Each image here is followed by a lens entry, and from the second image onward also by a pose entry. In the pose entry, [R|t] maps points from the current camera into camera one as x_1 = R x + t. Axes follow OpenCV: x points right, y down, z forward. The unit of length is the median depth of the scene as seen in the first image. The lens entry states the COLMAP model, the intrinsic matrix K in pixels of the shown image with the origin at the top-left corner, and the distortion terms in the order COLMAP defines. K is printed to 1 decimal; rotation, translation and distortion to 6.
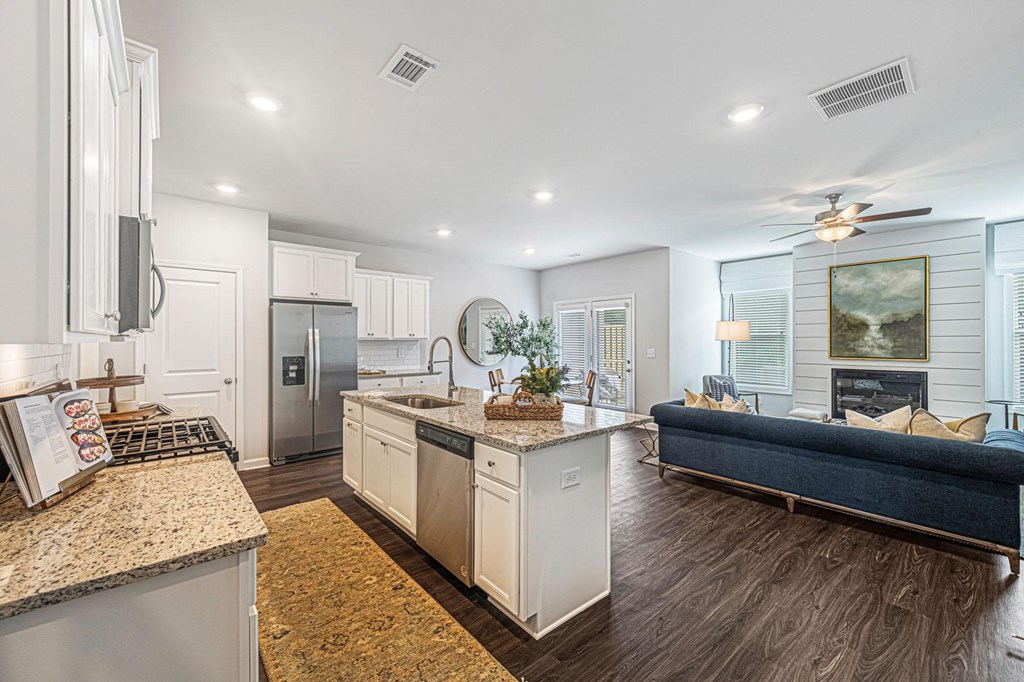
lens RADIAL K [[404.5, 0, 511.2], [0, 404.5, 338.6], [0, 0, 1]] dist [0.030533, 0.000646]
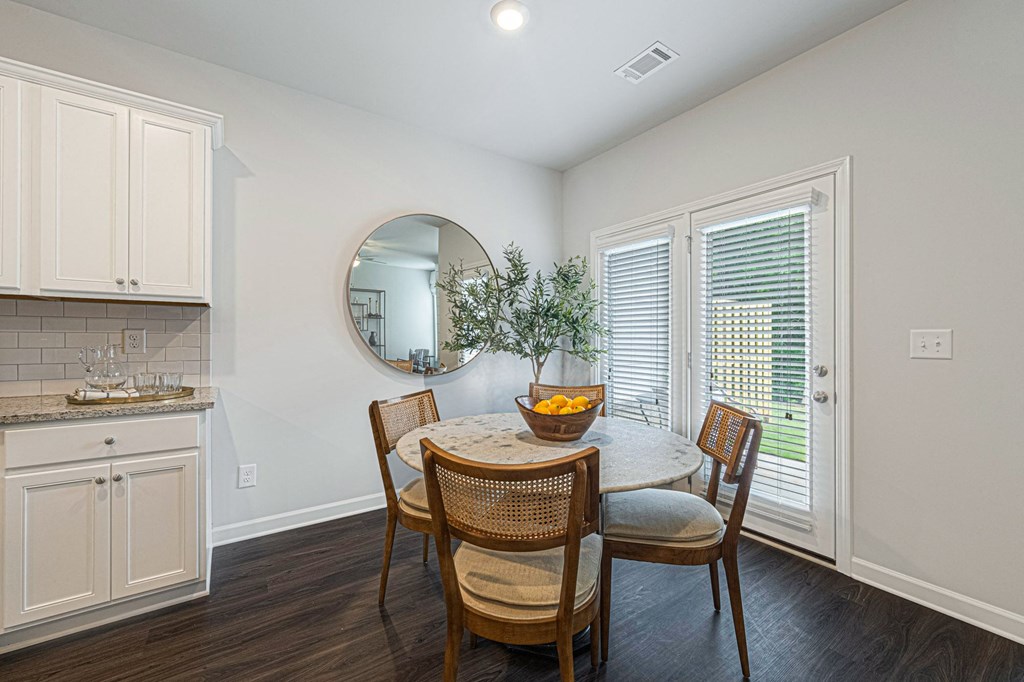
lens RADIAL K [[404.5, 0, 512.5], [0, 404.5, 339.9], [0, 0, 1]] dist [0.030533, 0.000646]
pose [[0.995467, 0.003110, -0.095052, 0.065130], [-0.003055, 0.999995, 0.000729, 0.029381], [0.095054, -0.000436, 0.995472, 0.583554]]
